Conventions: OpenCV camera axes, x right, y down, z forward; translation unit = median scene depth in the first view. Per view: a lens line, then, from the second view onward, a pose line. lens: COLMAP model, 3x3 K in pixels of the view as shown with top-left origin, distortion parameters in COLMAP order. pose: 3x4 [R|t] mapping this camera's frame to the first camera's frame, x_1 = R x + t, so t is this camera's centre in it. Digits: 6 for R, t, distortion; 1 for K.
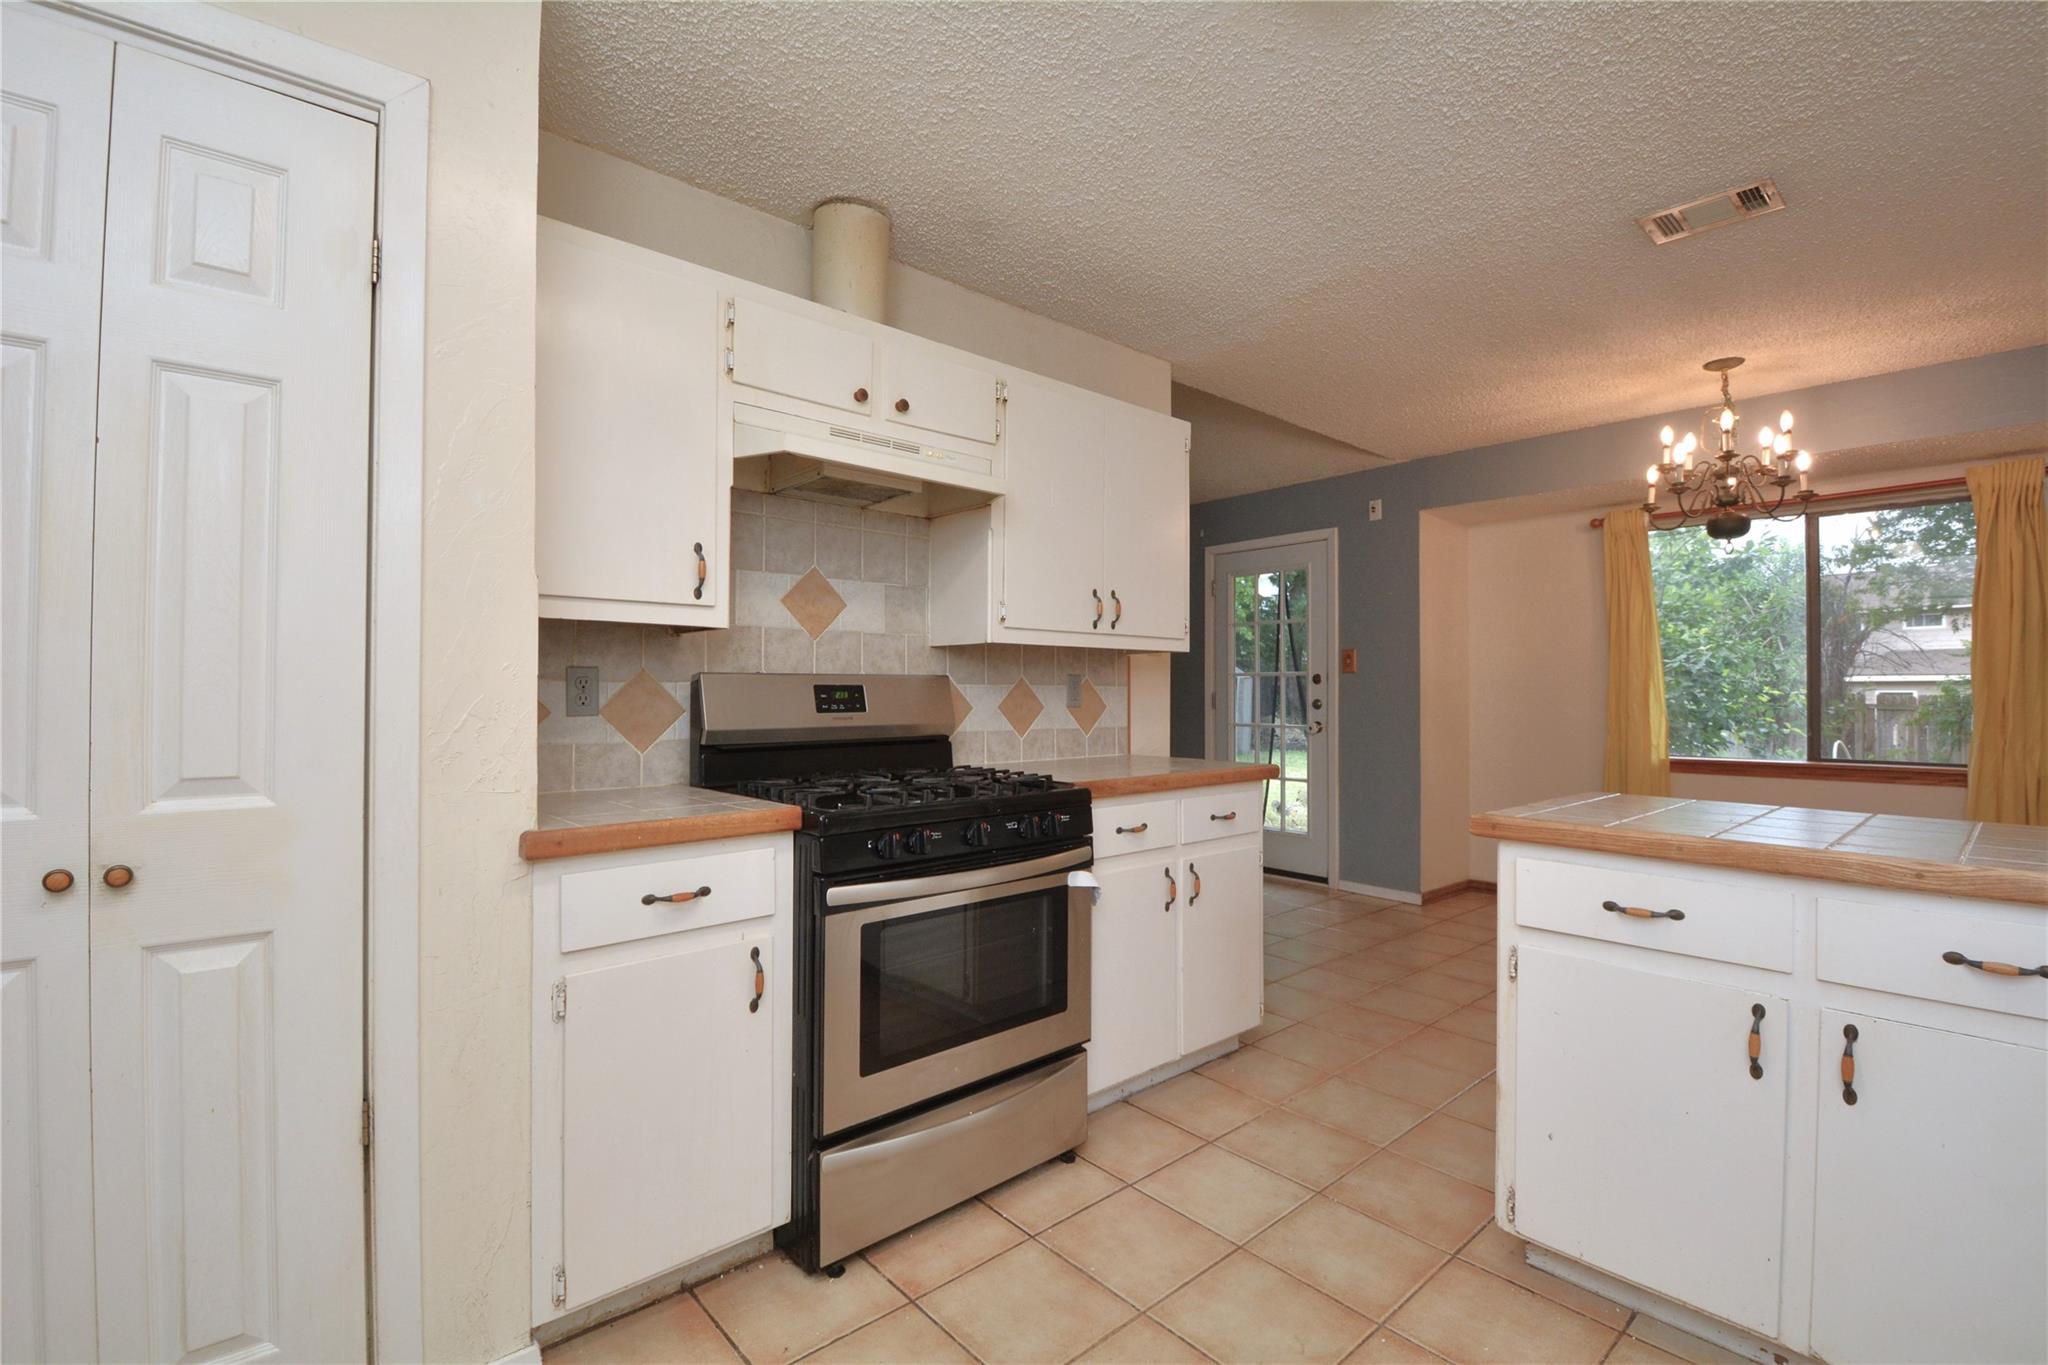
lens RADIAL K [[902.6, 0, 1015.9], [0, 902.6, 677.3], [0, 0, 1]] dist [0.001778, -0.015715]
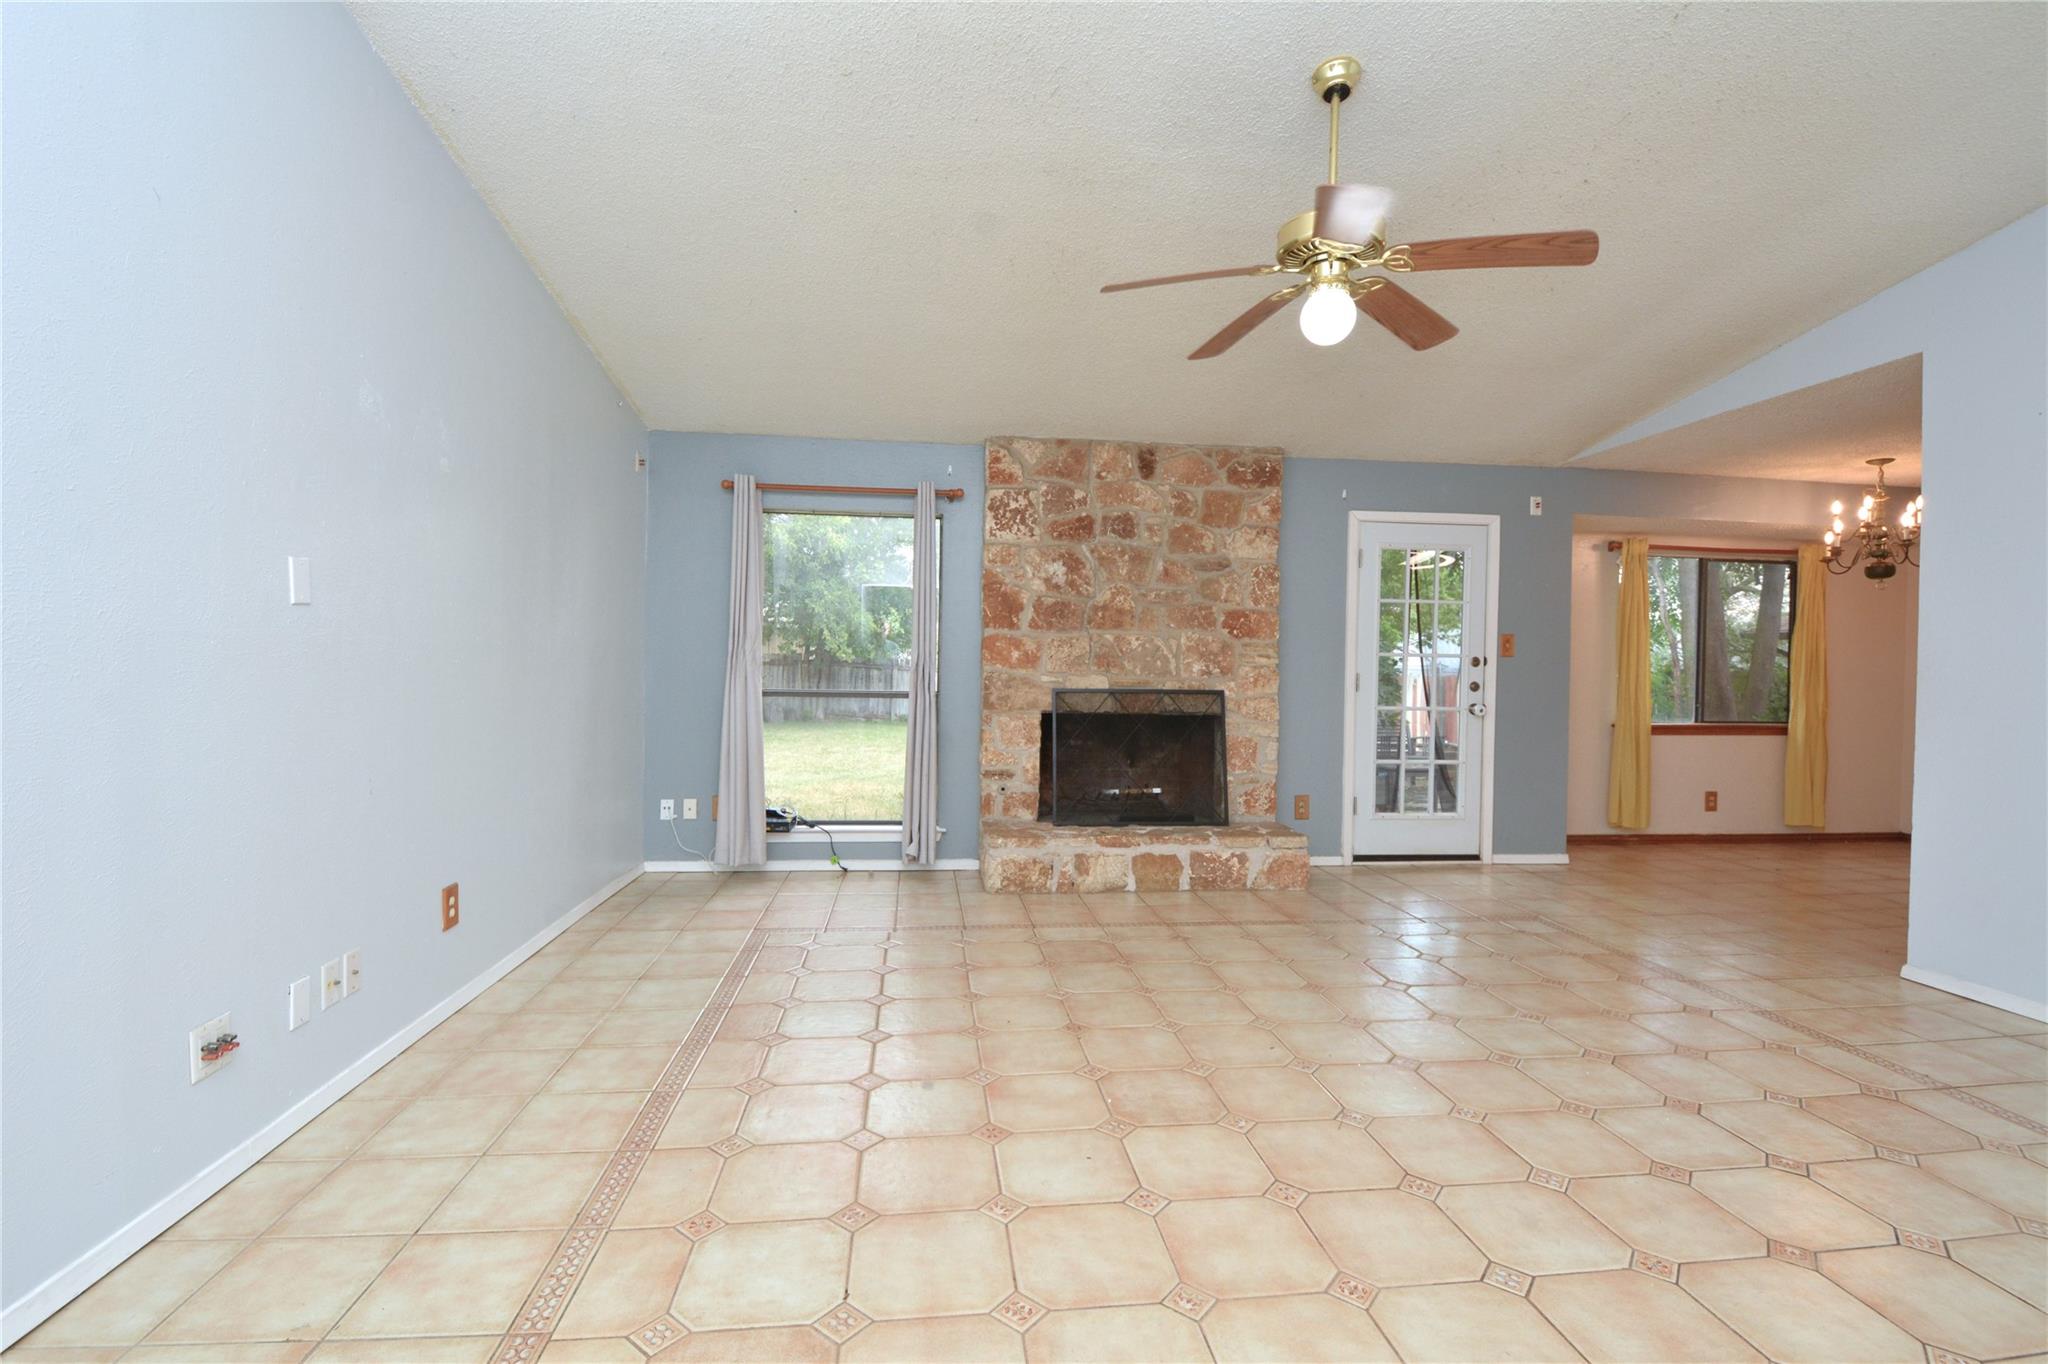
lens RADIAL K [[904.4, 0, 1017.4], [0, 904.4, 674.0], [0, 0, 1]] dist [0.009958, -0.014127]
pose [[0.568216, -0.003798, 0.822871, -1.273540], [-0.029600, 0.999248, 0.025052, 0.008497], [-0.822347, -0.038591, 0.567676, 1.346498]]
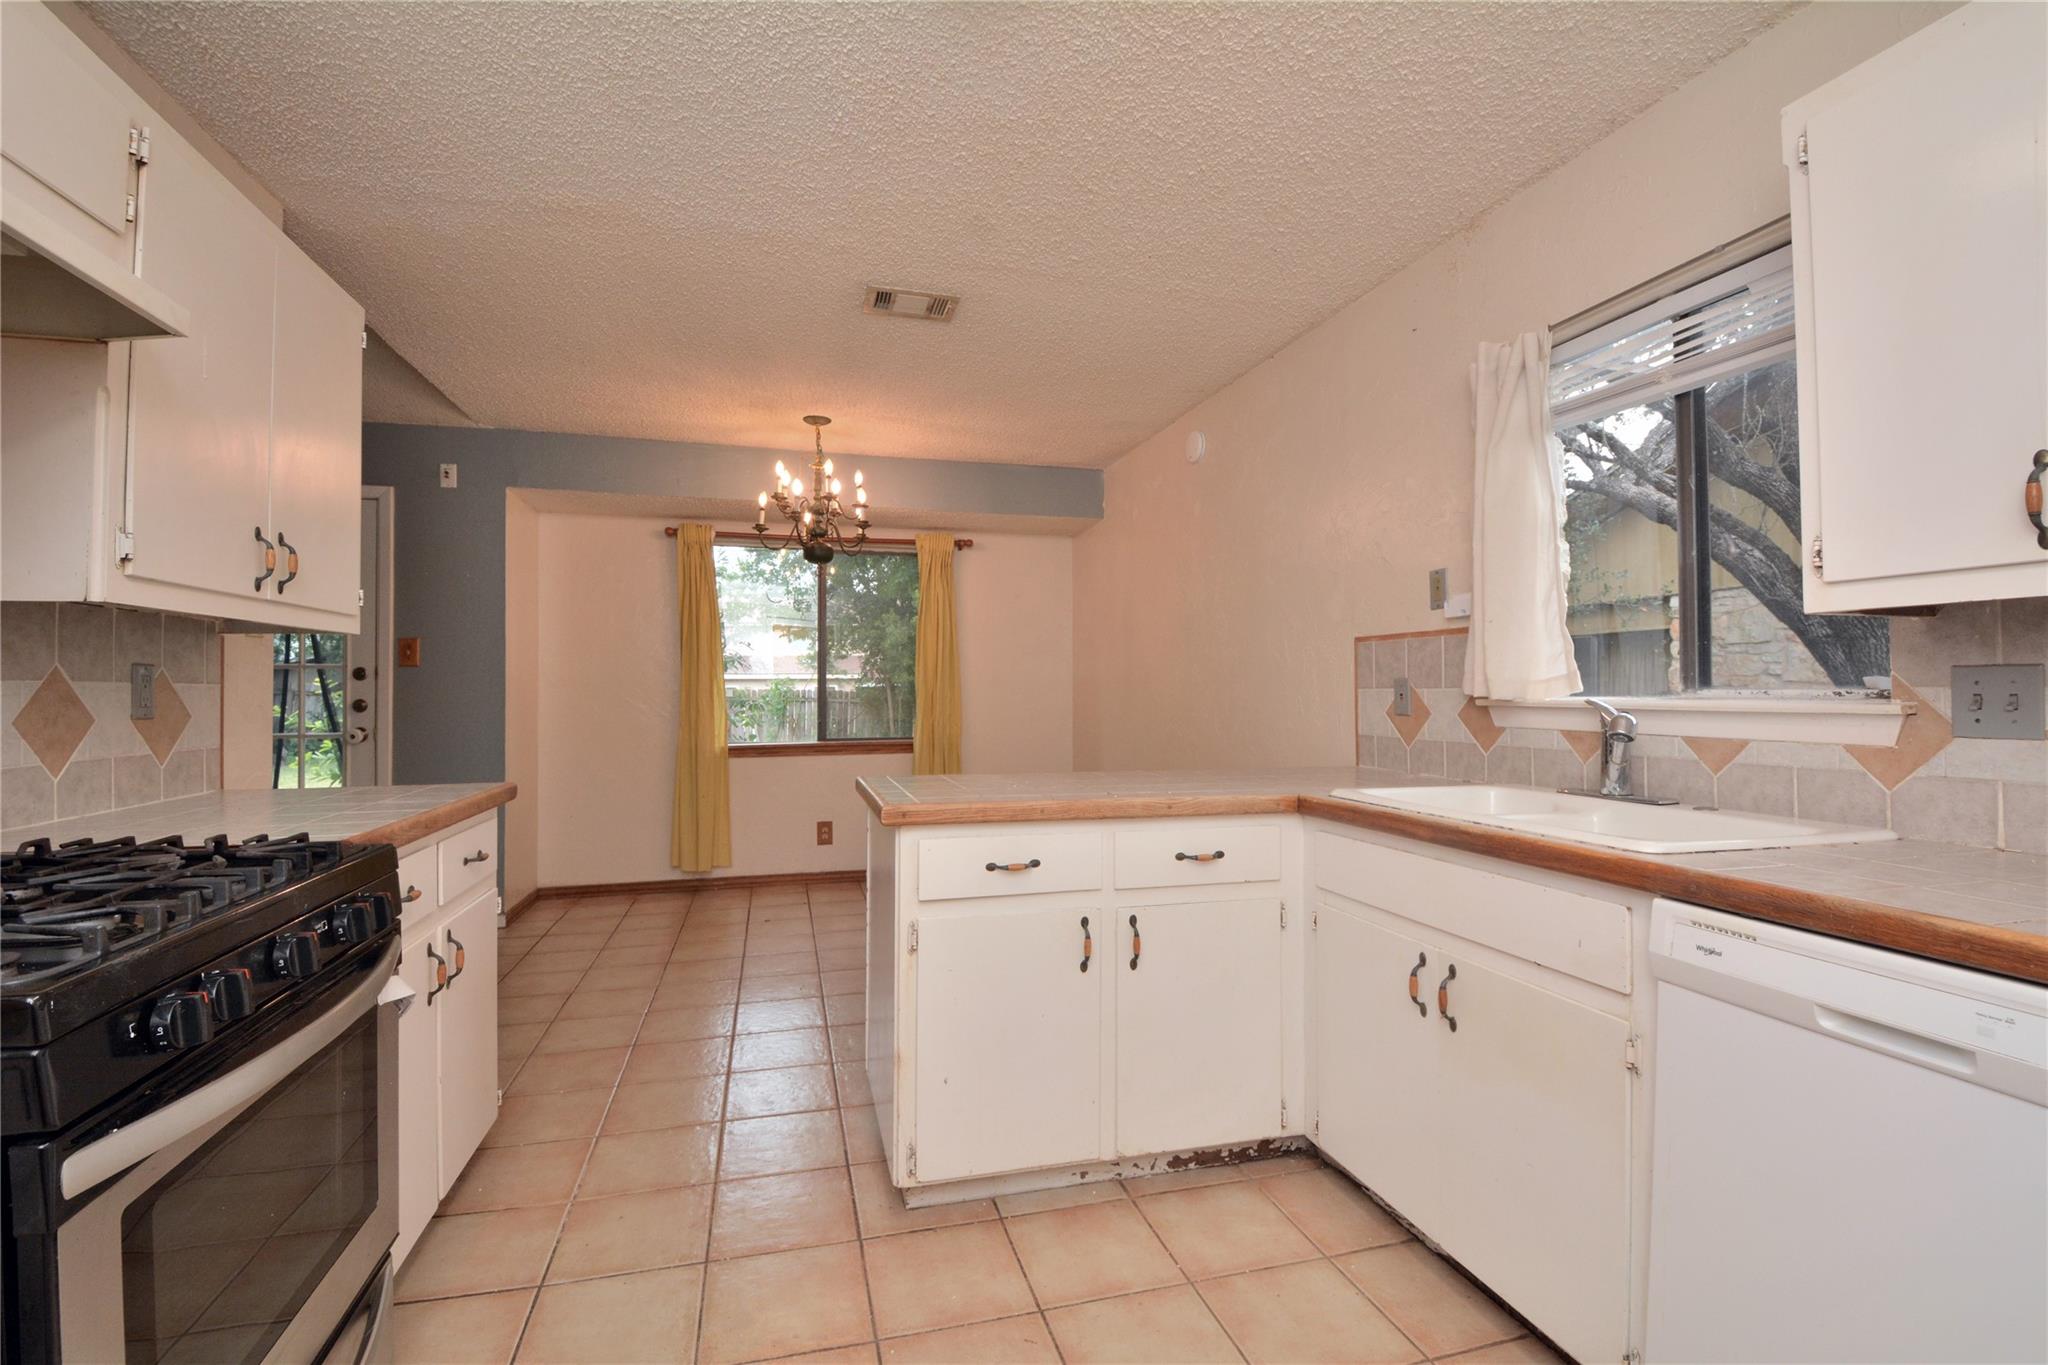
lens RADIAL K [[904.4, 0, 1017.4], [0, 904.4, 674.5], [0, 0, 1]] dist [0.009958, -0.014127]
pose [[0.434784, 0.009479, 0.900485, -0.207224], [-0.011011, 0.999926, -0.005209, 0.000989], [-0.900468, -0.007650, 0.434856, 0.217794]]
